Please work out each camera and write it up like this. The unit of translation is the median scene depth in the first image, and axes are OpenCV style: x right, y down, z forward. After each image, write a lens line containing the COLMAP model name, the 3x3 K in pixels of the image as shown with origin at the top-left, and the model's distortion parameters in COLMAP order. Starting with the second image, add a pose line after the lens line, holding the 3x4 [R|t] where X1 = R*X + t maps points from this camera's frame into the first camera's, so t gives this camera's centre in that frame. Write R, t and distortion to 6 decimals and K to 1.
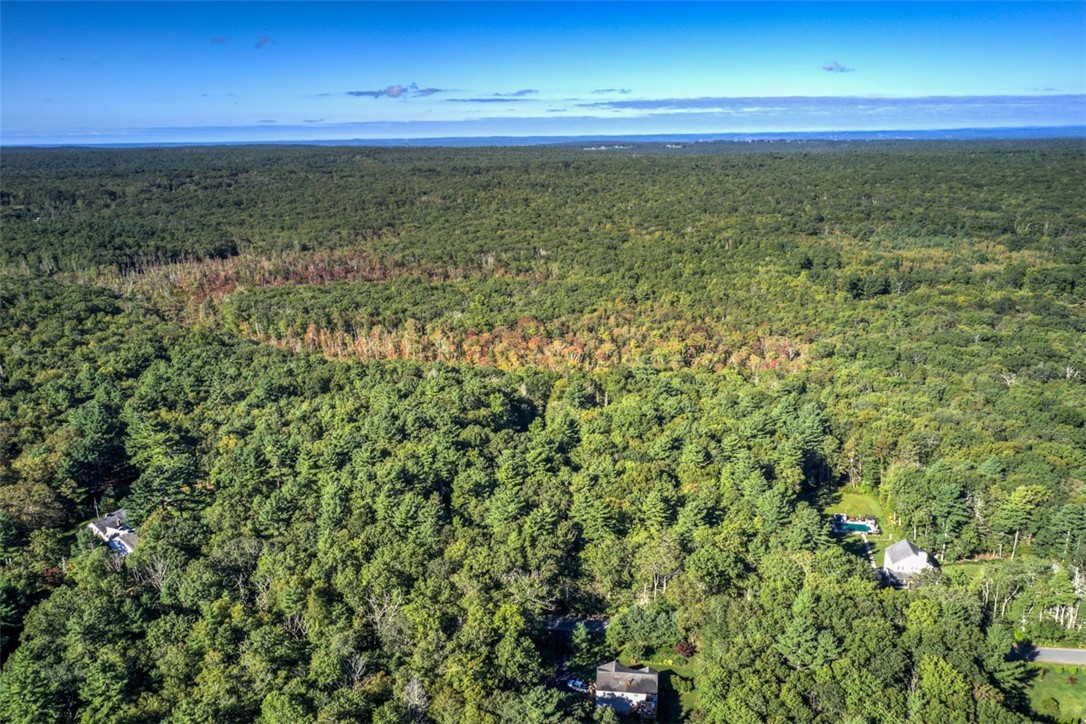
lens RADIAL K [[826.5, 0, 542.9], [0, 826.5, 361.1], [0, 0, 1]] dist [0.001628, -0.003526]
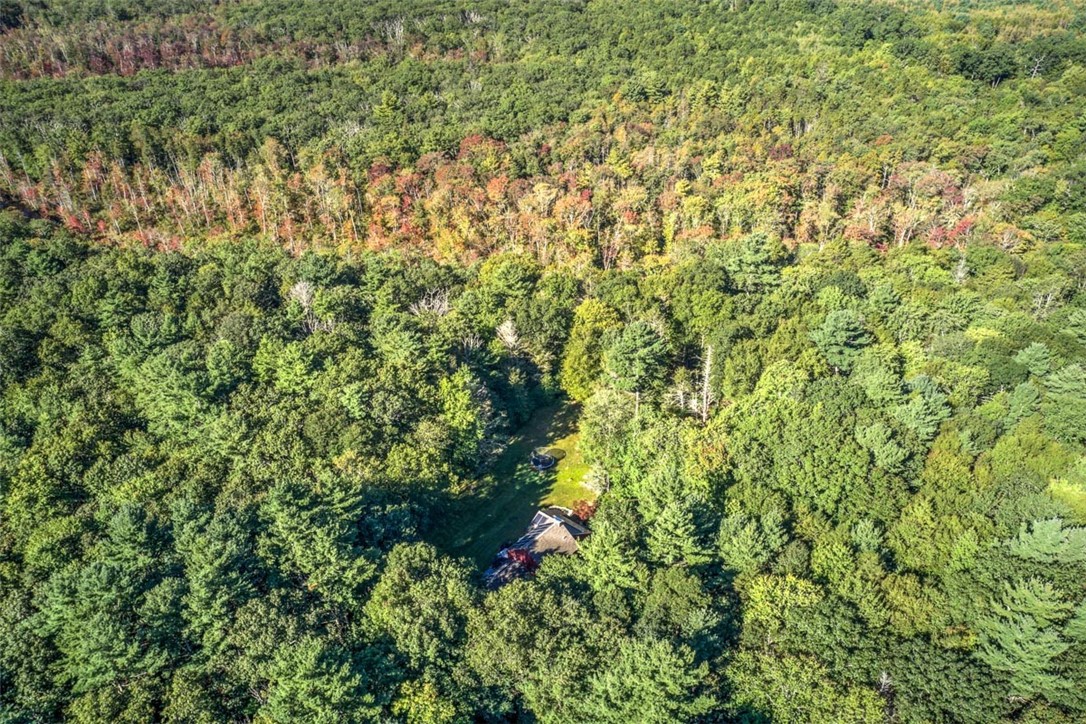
lens RADIAL K [[826.5, 0, 542.8], [0, 826.5, 368.3], [0, 0, 1]] dist [0.001628, -0.003526]
pose [[0.994559, -0.048693, 0.092092, -0.031962], [0.023142, 0.965216, 0.260429, -0.042199], [-0.101570, -0.256881, 0.961091, 0.384534]]
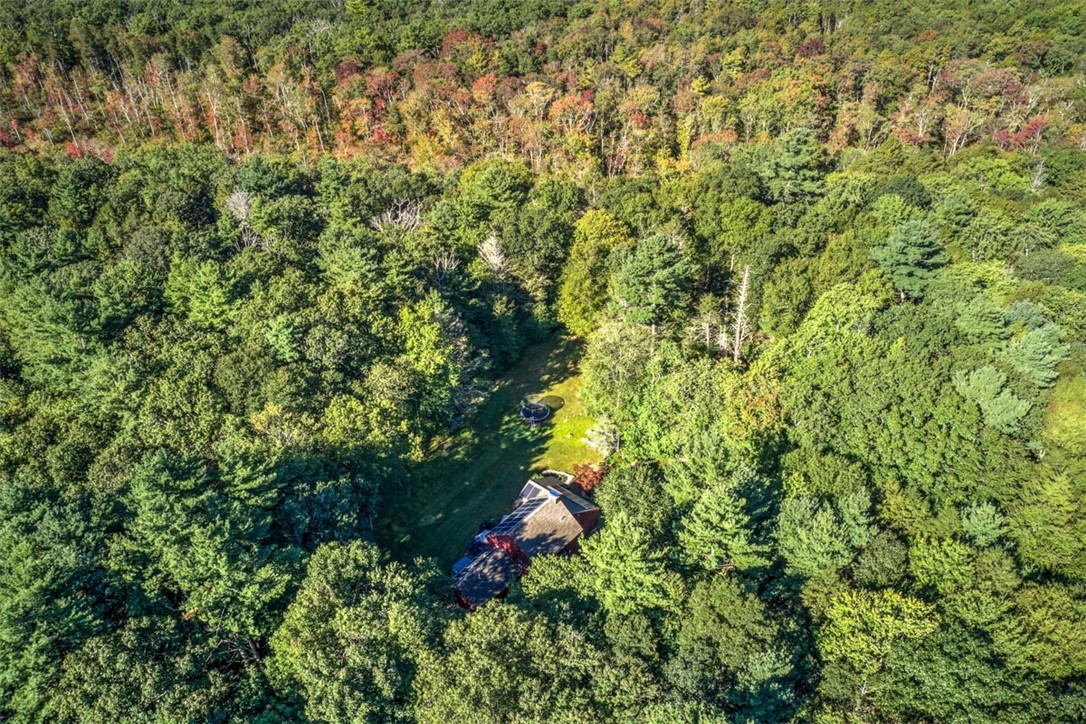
lens RADIAL K [[826.5, 0, 541.8], [0, 826.5, 359.0], [0, 0, 1]] dist [0.001628, -0.003526]
pose [[0.994345, -0.058231, 0.088806, -0.025003], [0.026151, 0.944769, 0.326693, -0.025434], [-0.102925, -0.322524, 0.940949, 0.439592]]
